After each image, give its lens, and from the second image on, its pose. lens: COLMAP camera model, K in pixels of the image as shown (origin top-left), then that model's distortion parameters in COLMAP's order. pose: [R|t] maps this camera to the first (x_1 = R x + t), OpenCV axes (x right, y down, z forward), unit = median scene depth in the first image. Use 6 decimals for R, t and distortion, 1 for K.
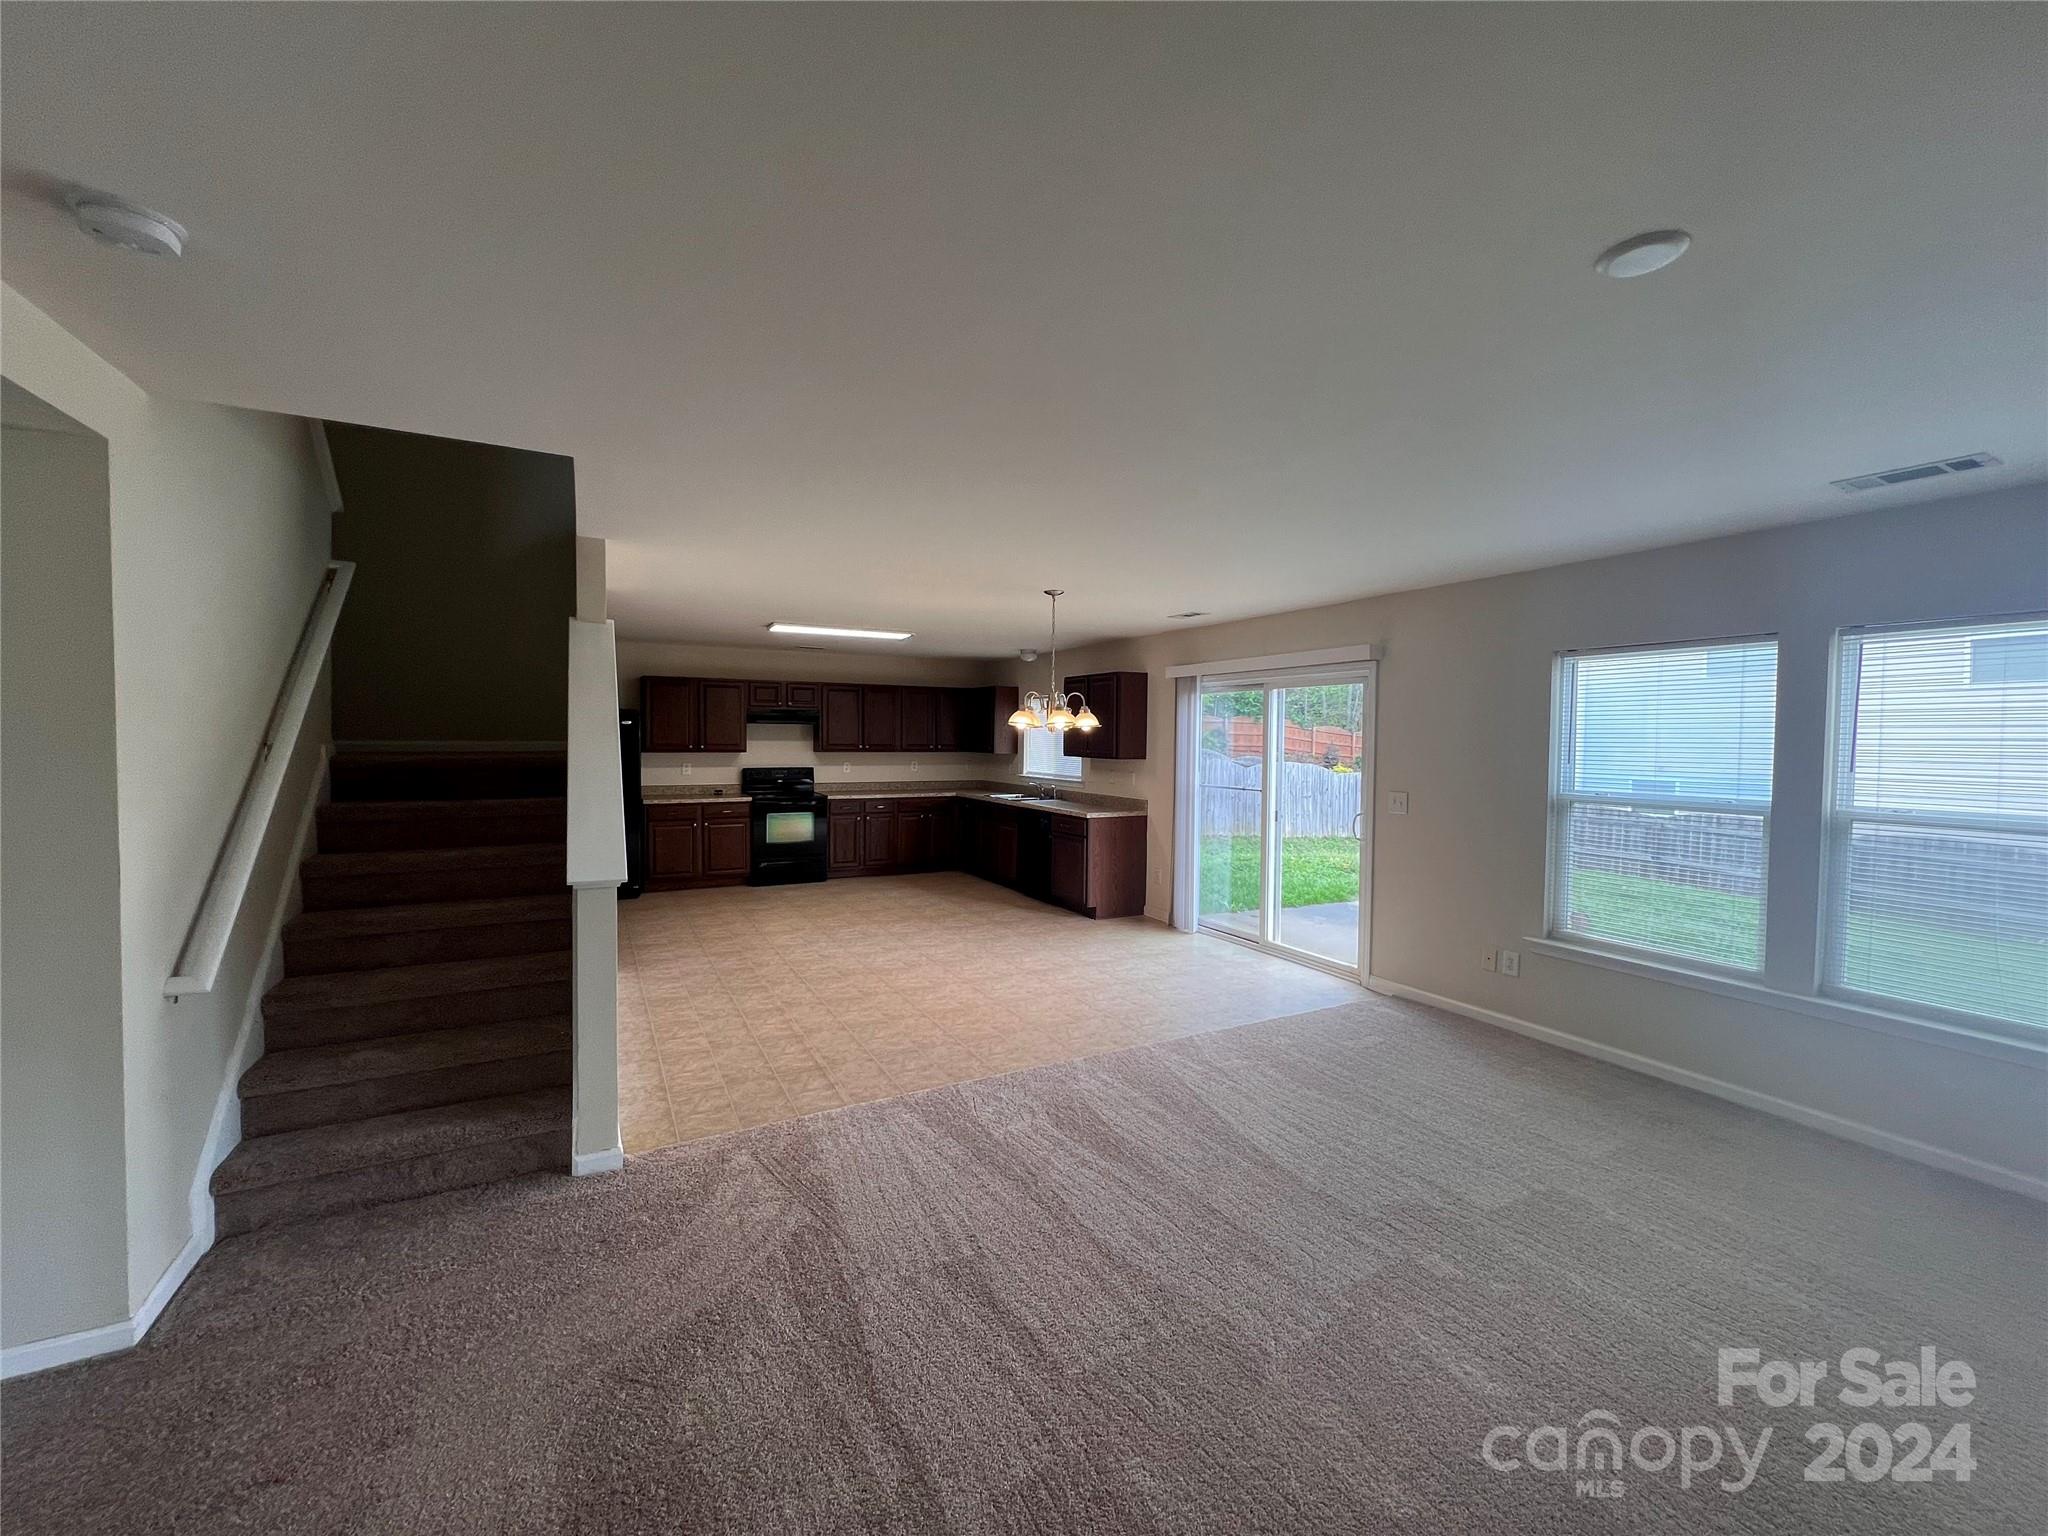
lens RADIAL K [[820.9, 0, 1031.2], [0, 820.9, 763.3], [0, 0, 1]] dist [-0.006841, 0.001348]
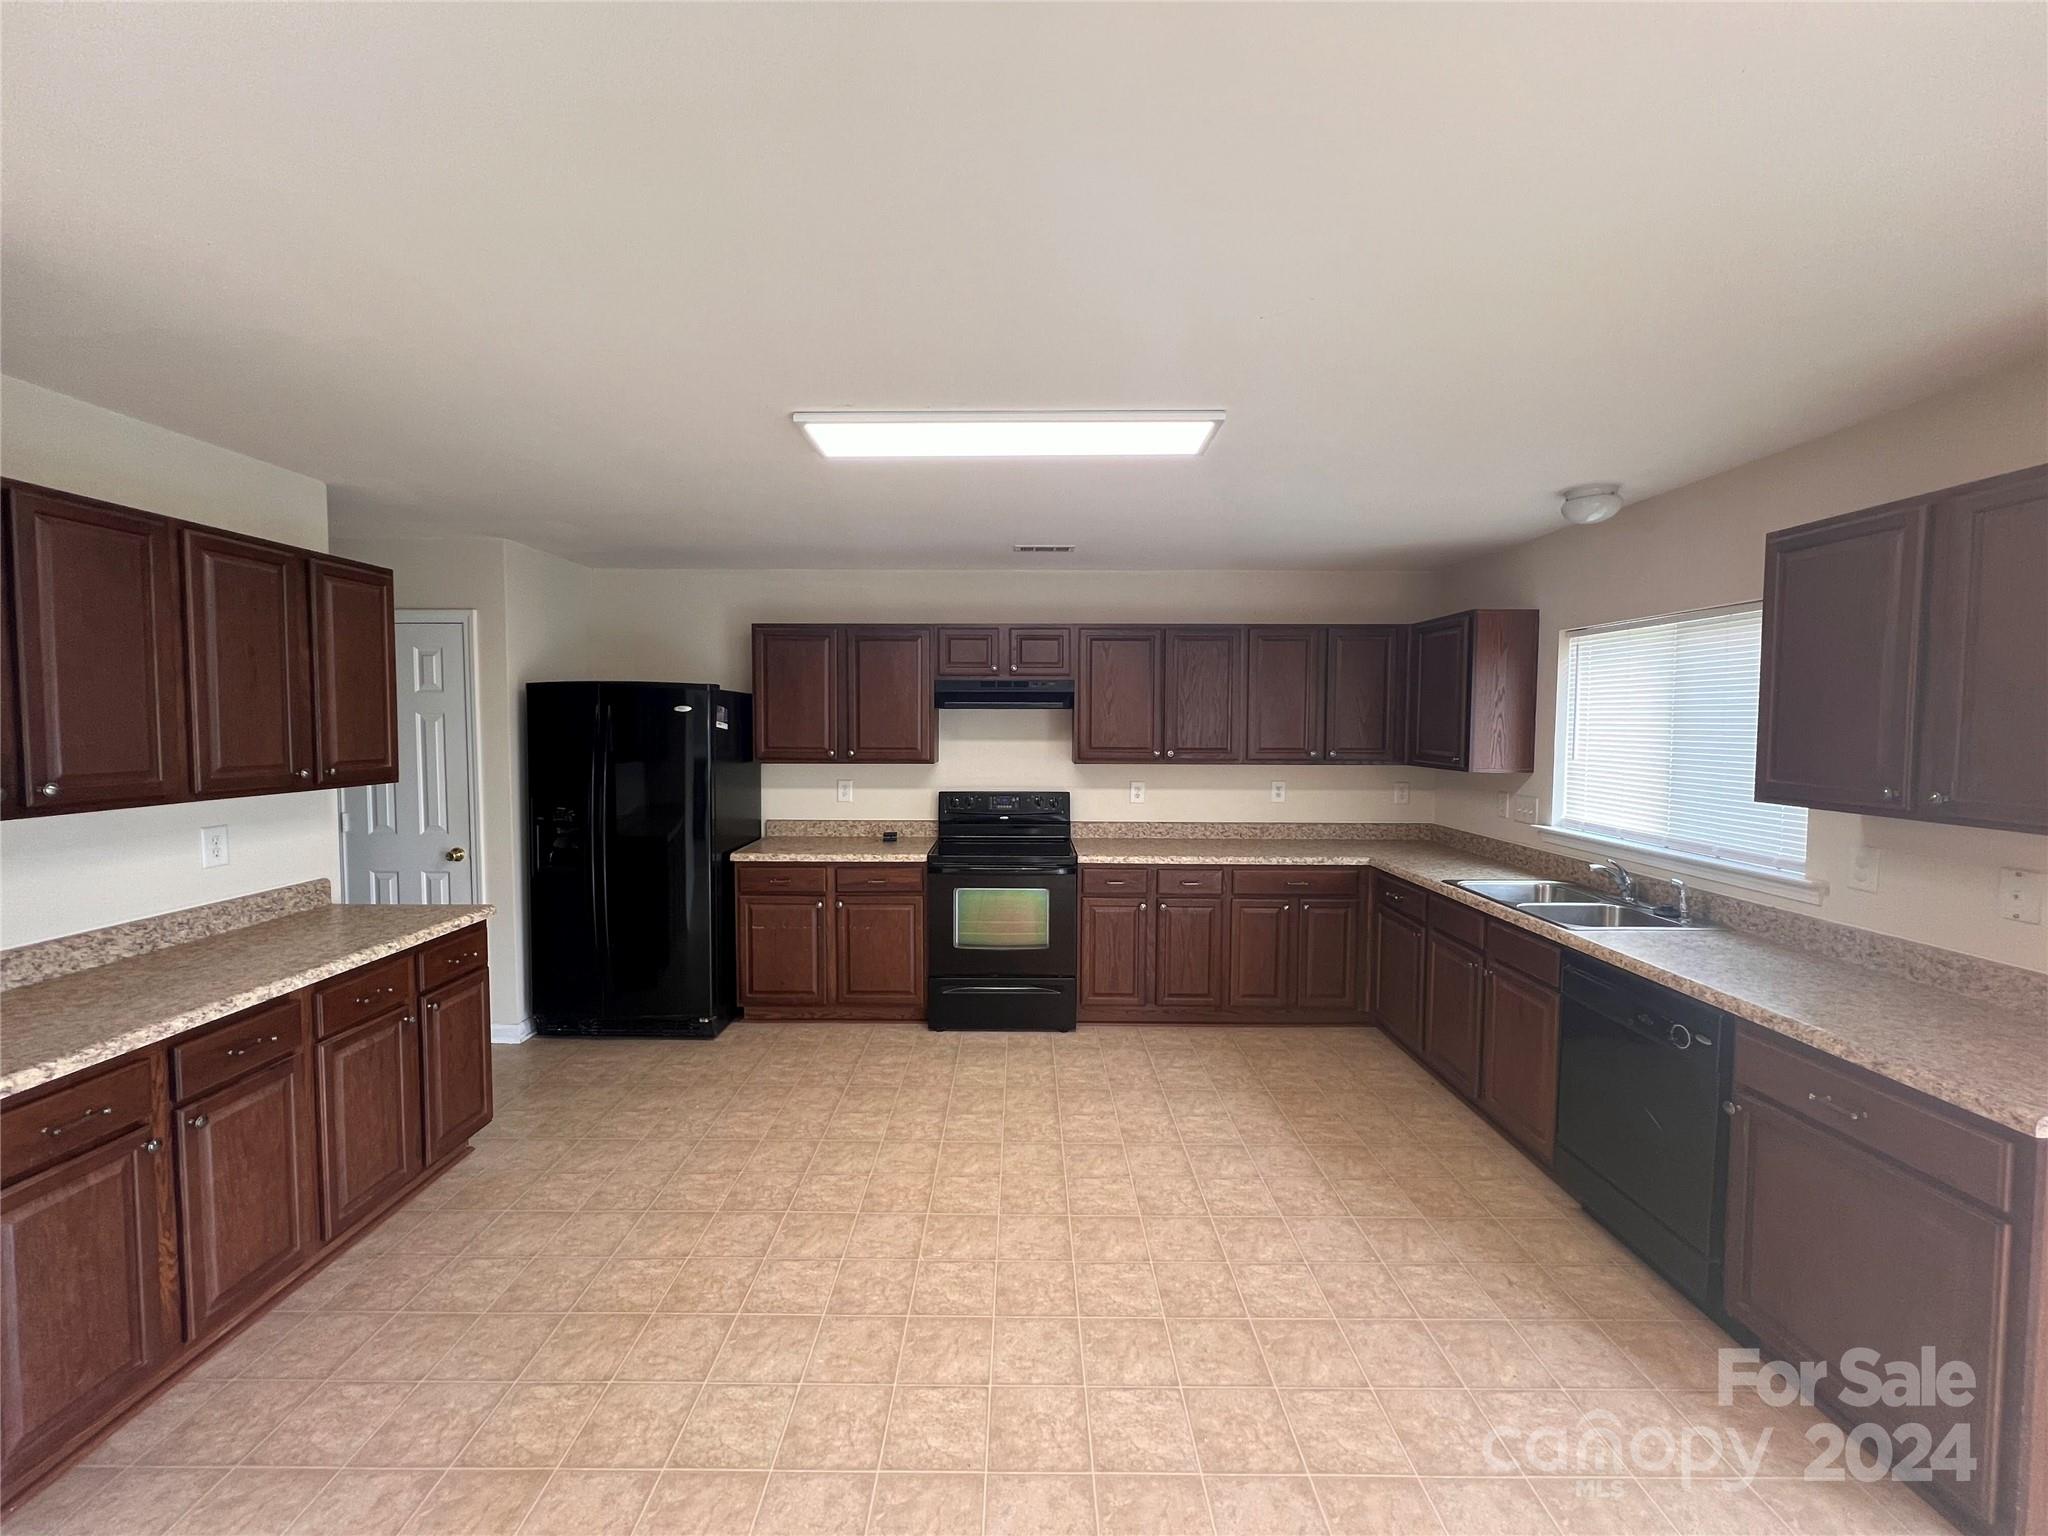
lens RADIAL K [[820.9, 0, 1018.1], [0, 820.9, 765.6], [0, 0, 1]] dist [-0.006841, 0.001348]
pose [[0.875001, 0.018939, -0.483751, -0.046798], [-0.011339, 0.999762, 0.018630, -0.022132], [0.483988, -0.010816, 0.875008, 0.555917]]
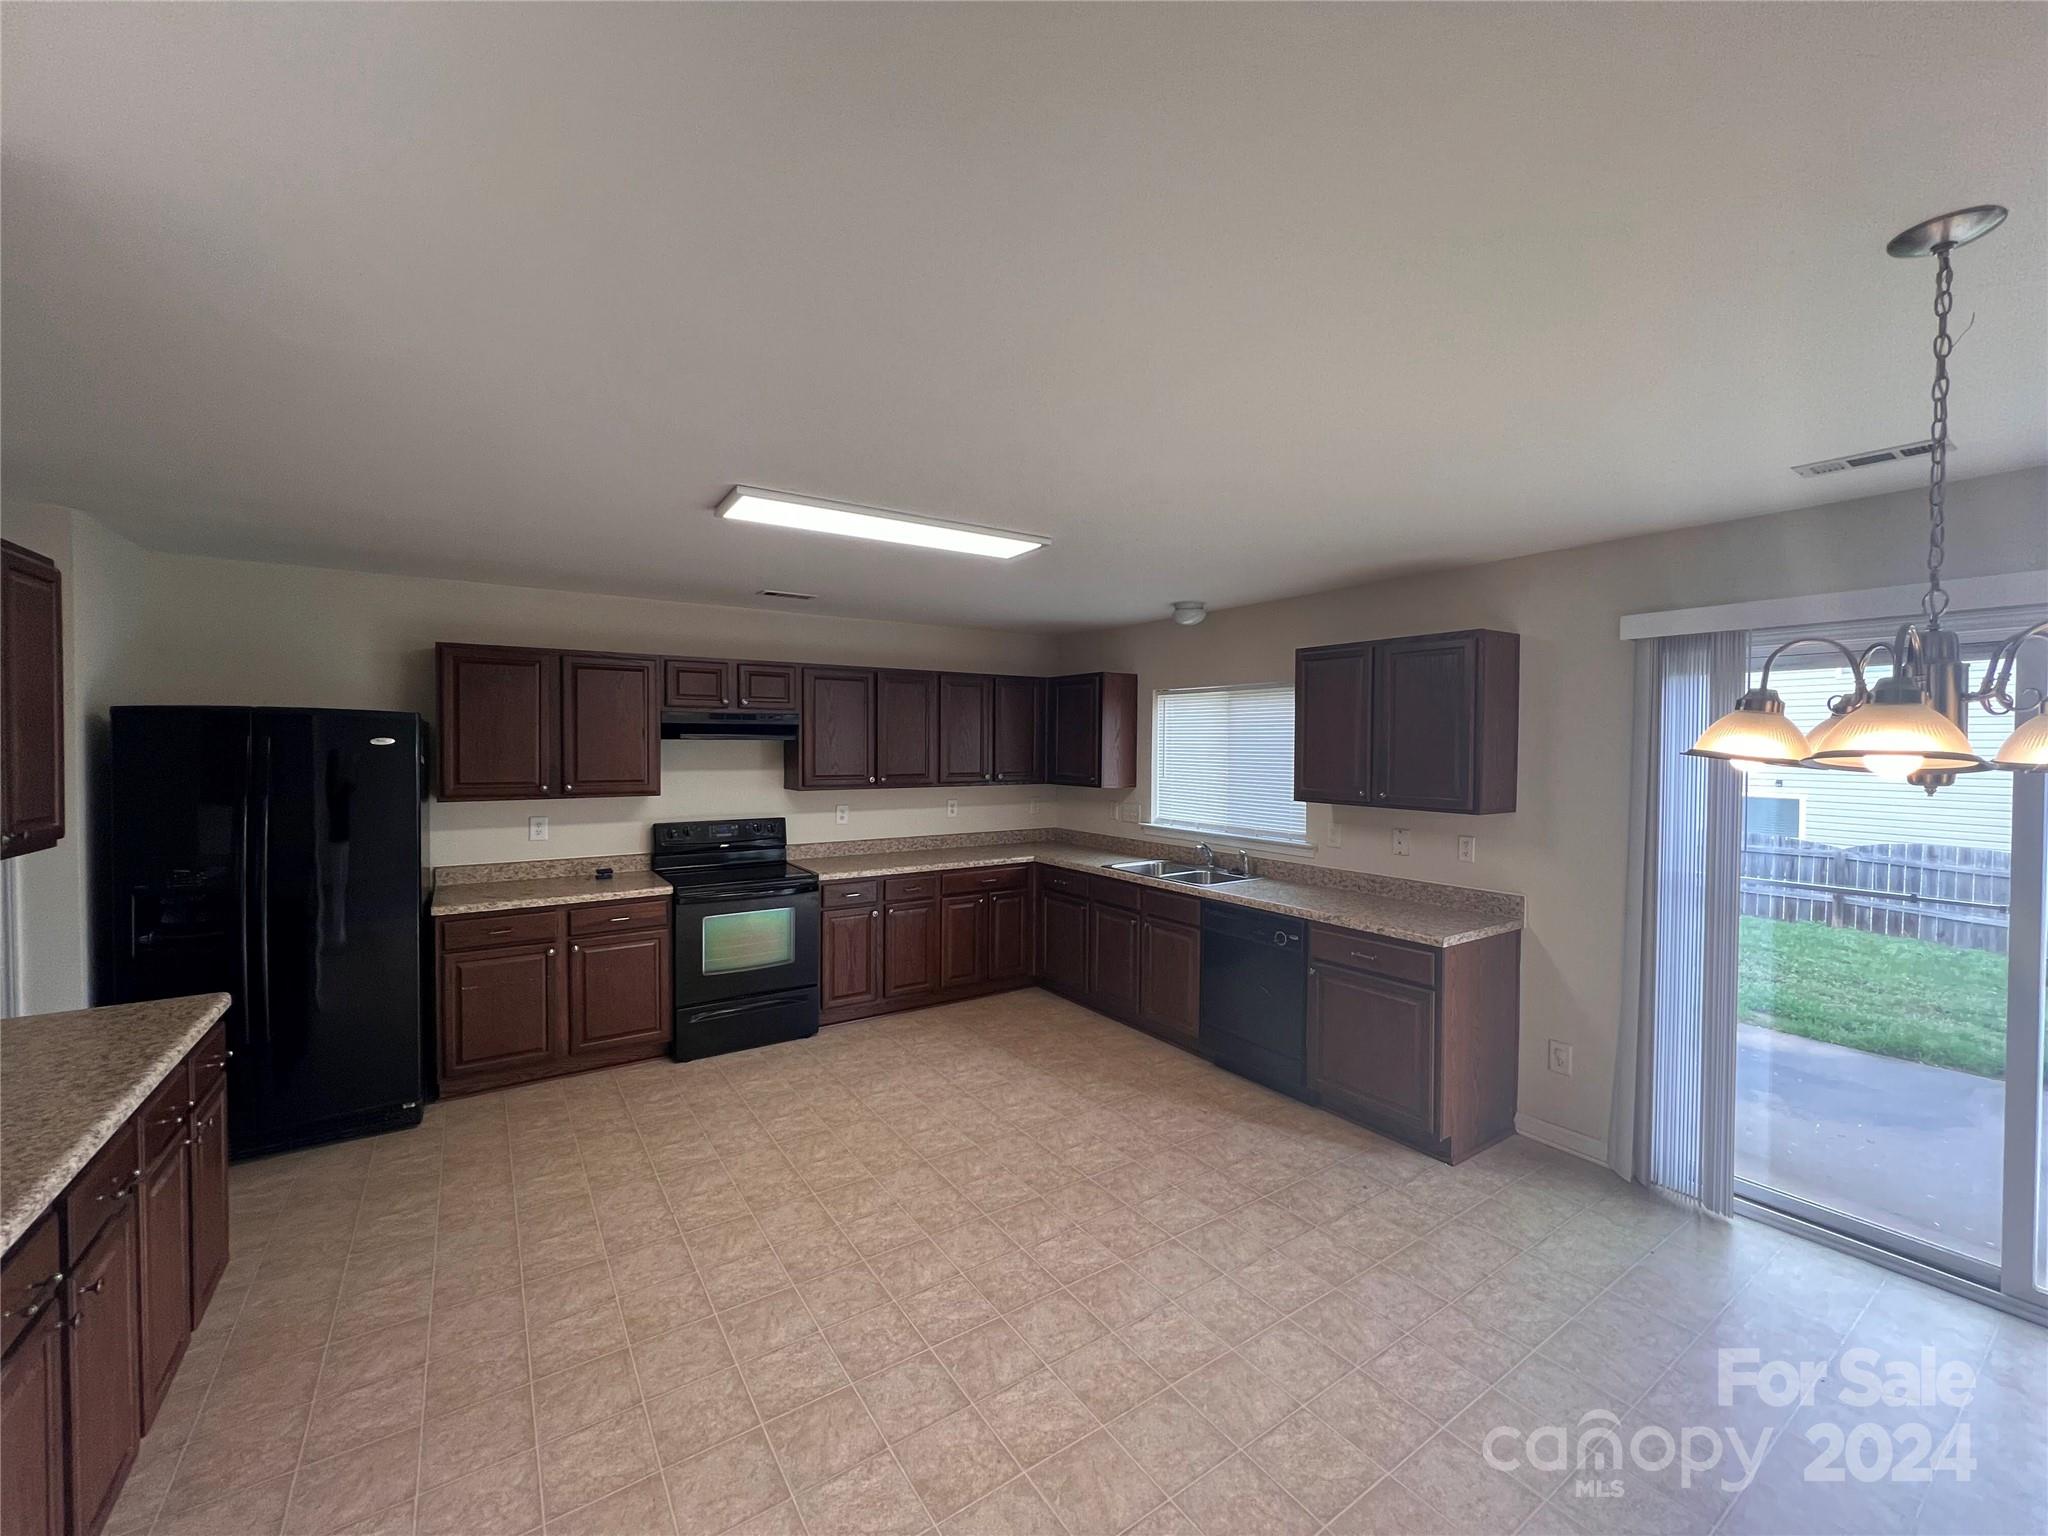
lens RADIAL K [[820.9, 0, 1022.1], [0, 820.9, 765.9], [0, 0, 1]] dist [-0.006841, 0.001348]
pose [[0.995747, -0.007922, 0.091788, -0.163192], [0.008487, 0.999947, -0.005776, -0.026554], [-0.091738, 0.006531, 0.995762, 0.452947]]
